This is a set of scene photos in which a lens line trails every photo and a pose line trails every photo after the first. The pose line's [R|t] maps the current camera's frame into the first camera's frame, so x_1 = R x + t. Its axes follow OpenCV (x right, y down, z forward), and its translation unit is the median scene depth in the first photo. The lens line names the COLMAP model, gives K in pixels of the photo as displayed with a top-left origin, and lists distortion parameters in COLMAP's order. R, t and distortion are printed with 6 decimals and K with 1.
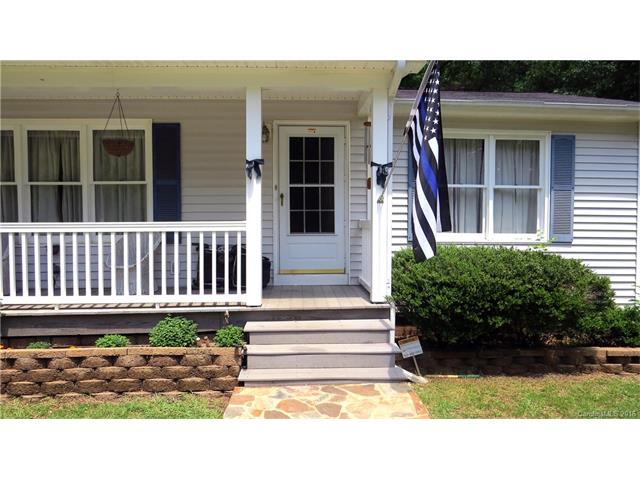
lens RADIAL K [[451.6, 0, 320.0], [0, 451.6, 240.0], [0, 0, 1]] dist [0.000127, 0.000299]
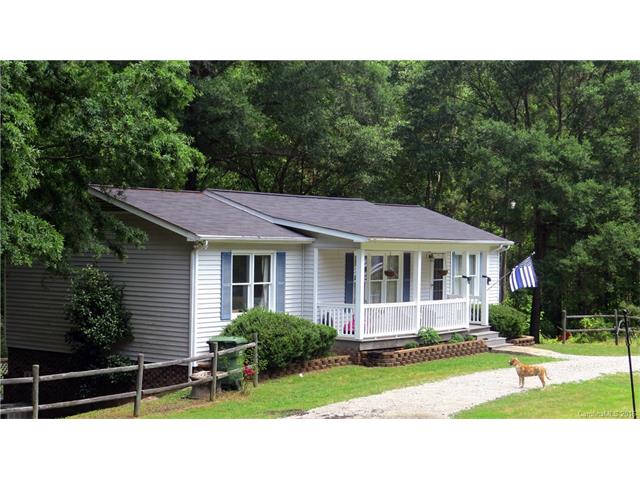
lens RADIAL K [[1136.9, 0, 320.0], [0, 1136.9, 240.0], [0, 0, 1]] dist [0.052723, 0.092263]
pose [[0.558946, 0.010438, 0.829138, -5.887950], [0.051738, 0.997533, -0.047436, -0.099292], [-0.827588, 0.069412, 0.557027, -1.926587]]
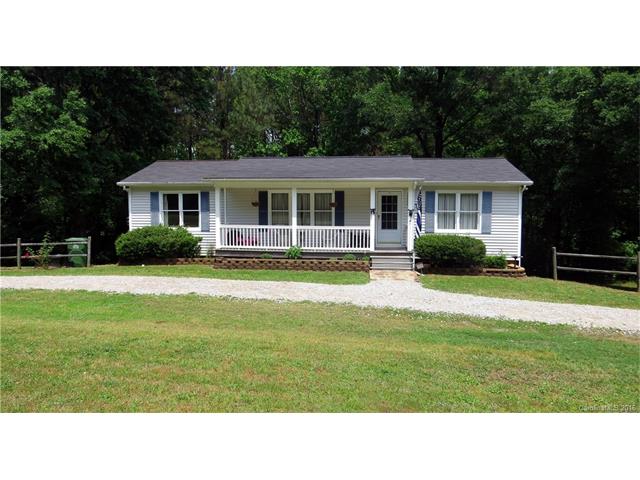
lens RADIAL K [[451.6, 0, 320.0], [0, 451.6, 240.0], [0, 0, 1]] dist [0.000127, 0.000299]
pose [[0.987598, 0.013201, -0.156448, -0.002458], [-0.007225, 0.999224, 0.038708, -0.064525], [0.156837, -0.037097, 0.986927, -2.267070]]
